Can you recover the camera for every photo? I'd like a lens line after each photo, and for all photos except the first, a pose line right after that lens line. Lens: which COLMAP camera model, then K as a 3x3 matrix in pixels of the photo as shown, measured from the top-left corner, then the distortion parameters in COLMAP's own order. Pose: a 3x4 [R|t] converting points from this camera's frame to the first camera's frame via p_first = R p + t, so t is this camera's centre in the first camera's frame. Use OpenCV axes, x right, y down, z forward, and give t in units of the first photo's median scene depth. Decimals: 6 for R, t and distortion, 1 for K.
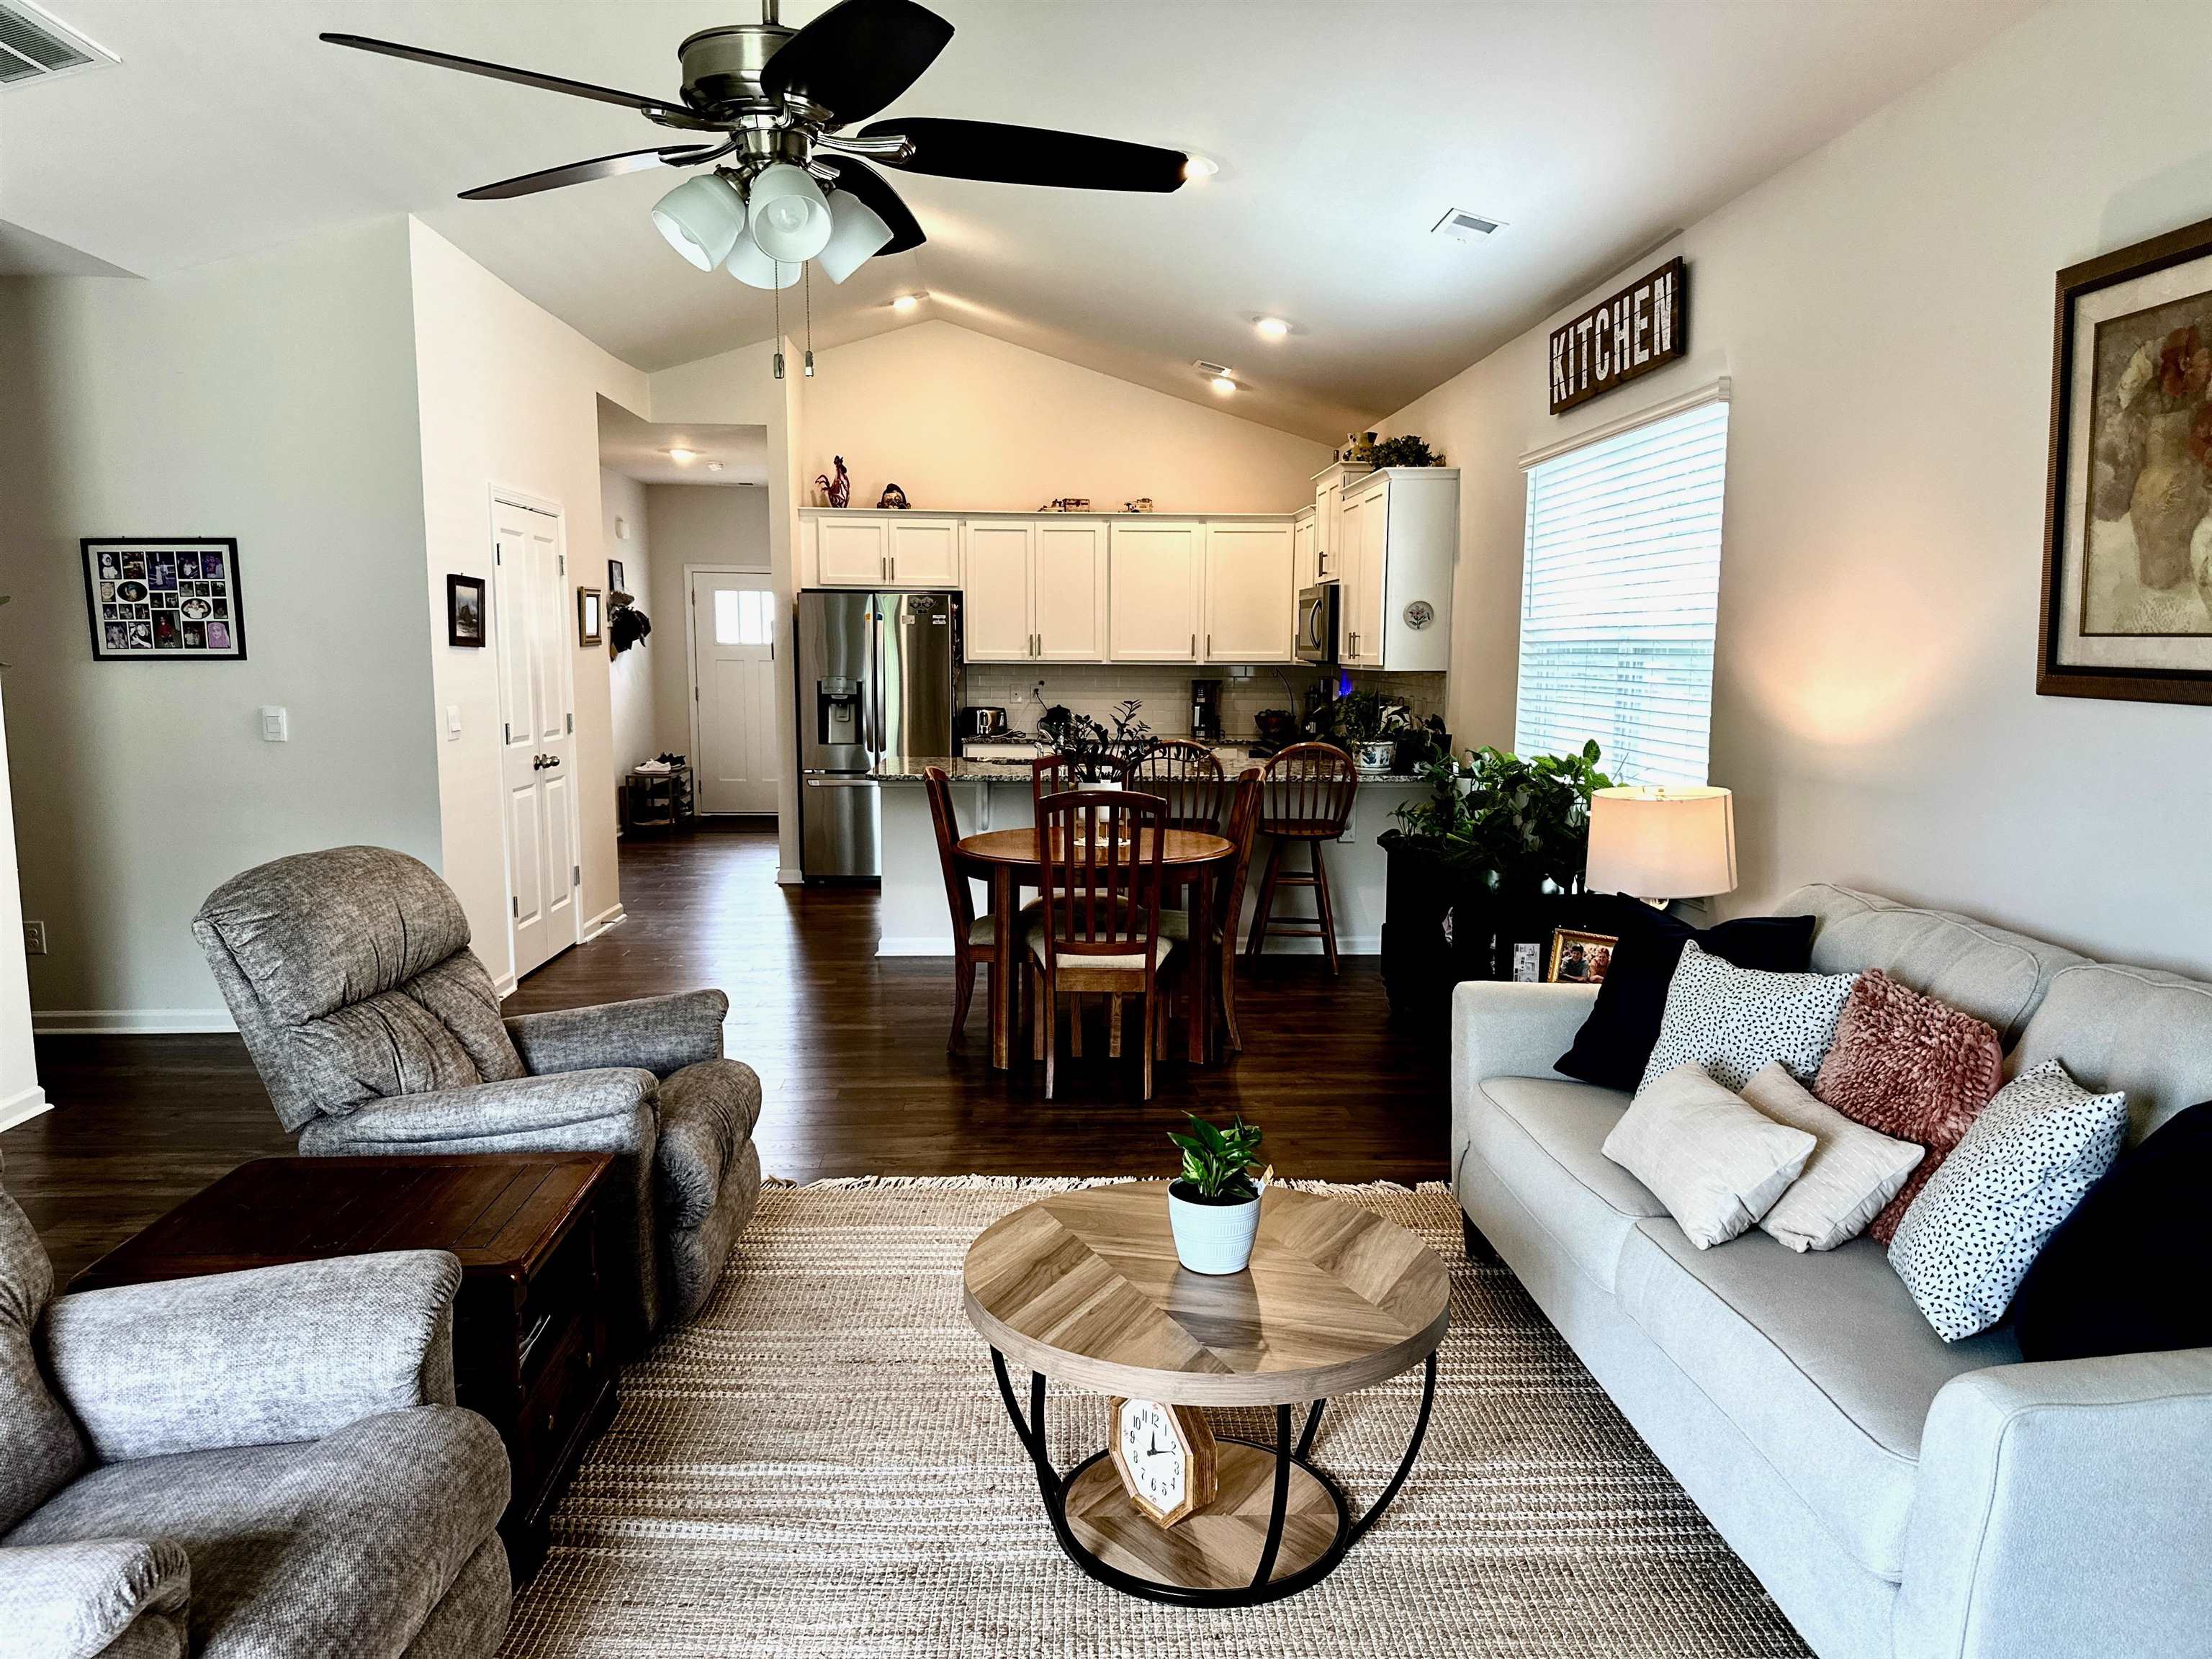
lens RADIAL K [[1572.9, 0, 1145.5], [0, 1572.9, 859.5], [0, 0, 1]] dist [0.168005, -0.261612]
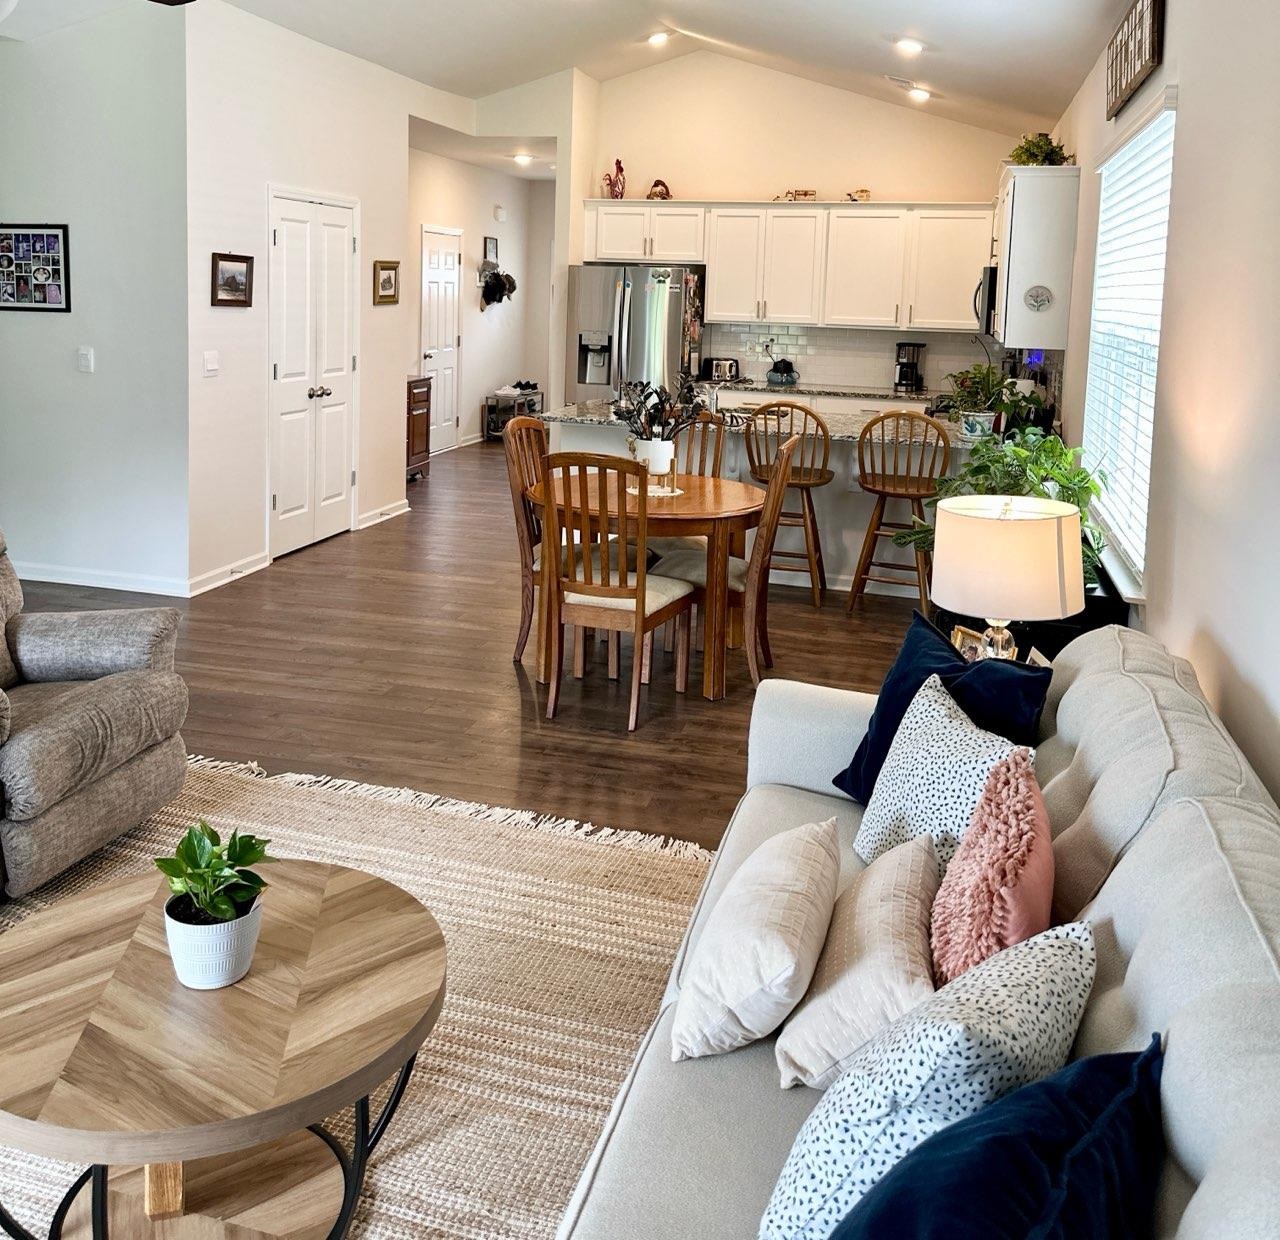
lens RADIAL K [[1219.4, 0, 640.5], [0, 1219.4, 411.5], [0, 0, 1]] dist [0.142541, -0.281184]
pose [[0.951175, 0.057331, -0.303281, 0.172551], [-0.069286, 0.997181, -0.028797, -0.032186], [0.300775, 0.048404, 0.952466, 0.107752]]
